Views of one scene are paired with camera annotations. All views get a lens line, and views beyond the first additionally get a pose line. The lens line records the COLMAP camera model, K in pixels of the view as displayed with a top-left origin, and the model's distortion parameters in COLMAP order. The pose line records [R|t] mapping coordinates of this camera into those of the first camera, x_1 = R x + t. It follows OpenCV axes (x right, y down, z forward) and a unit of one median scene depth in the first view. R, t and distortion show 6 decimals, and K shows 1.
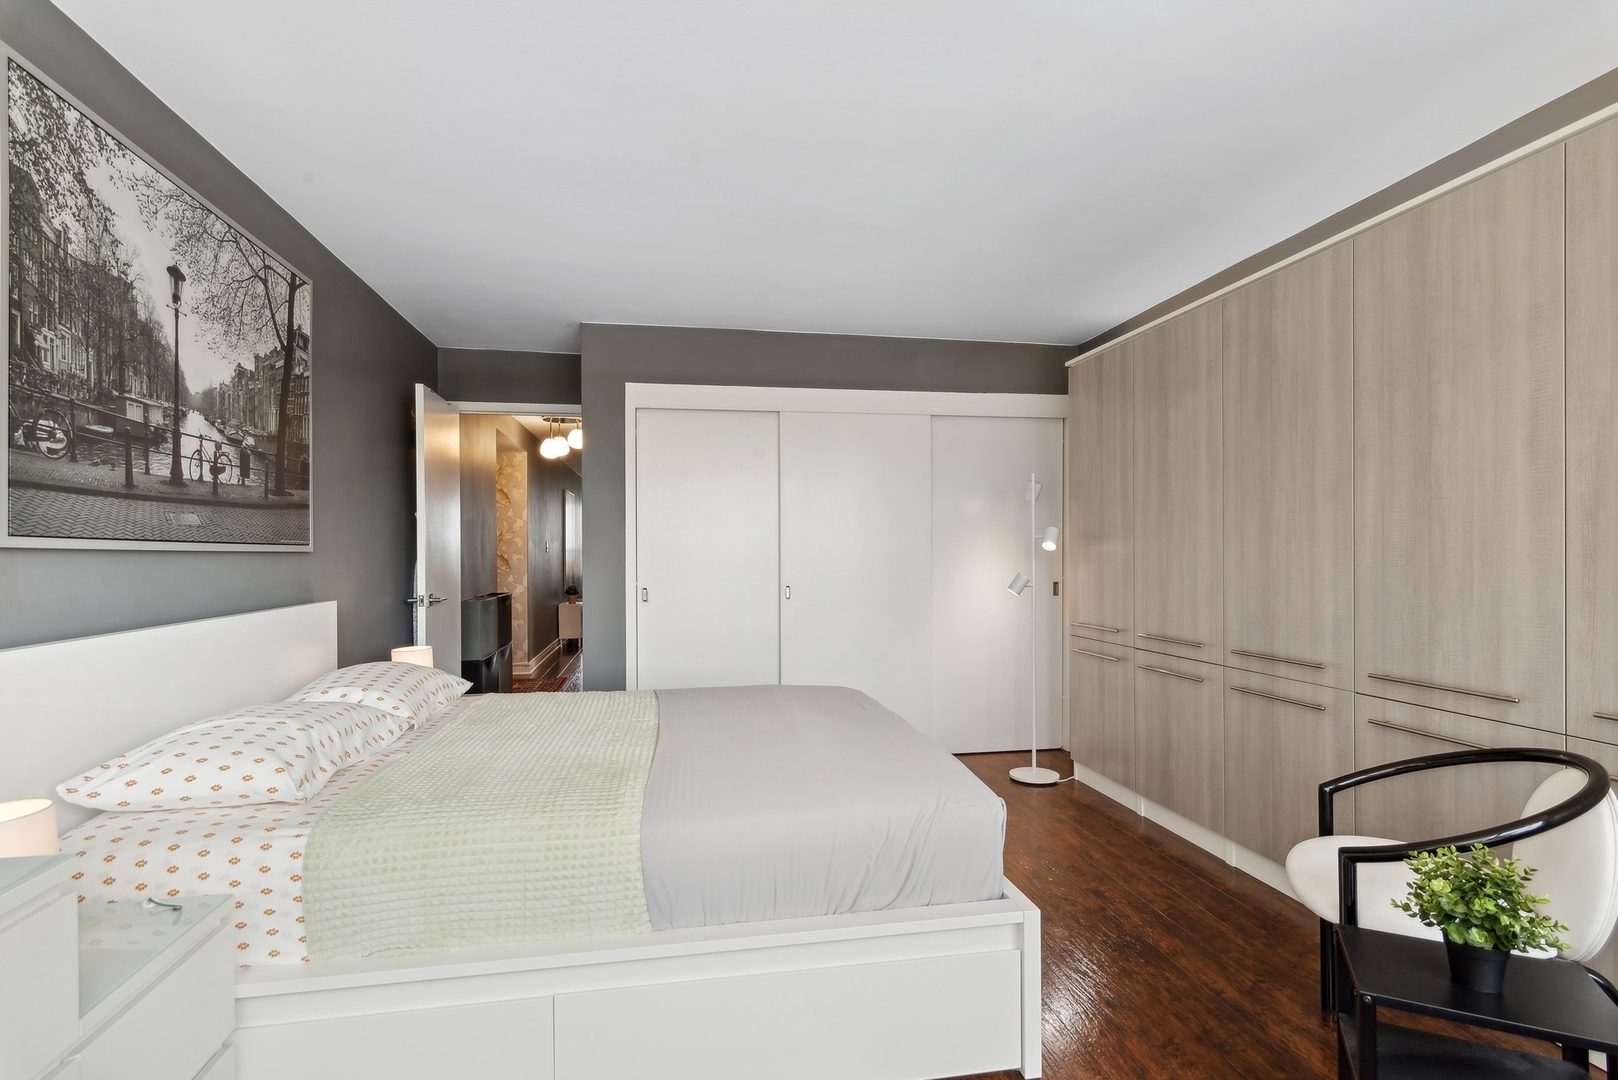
lens RADIAL K [[802.5, 0, 808.6], [0, 802.5, 549.0], [0, 0, 1]] dist [0.001564, -0.000543]
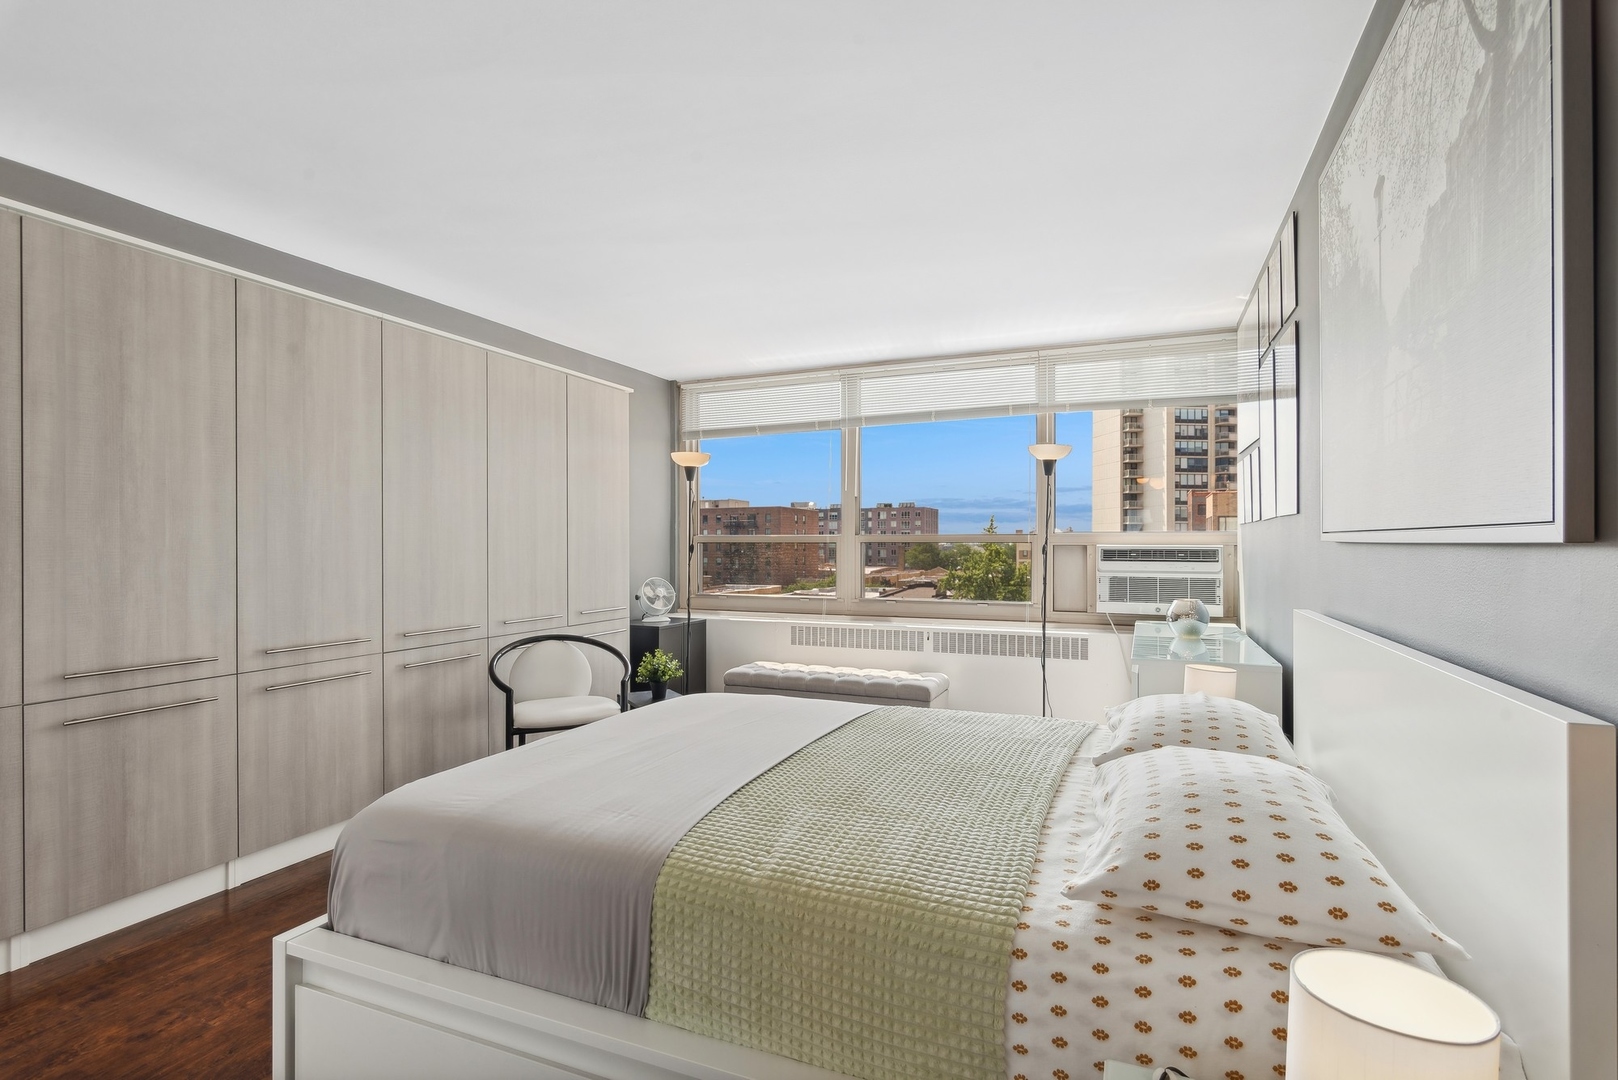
lens RADIAL K [[802.5, 0, 807.8], [0, 802.5, 538.9], [0, 0, 1]] dist [0.001564, -0.000543]
pose [[-0.838106, 0.007446, 0.545457, -0.558007], [0.004028, 0.999964, -0.007461, -0.001165], [-0.545493, -0.004056, -0.838106, 1.455906]]
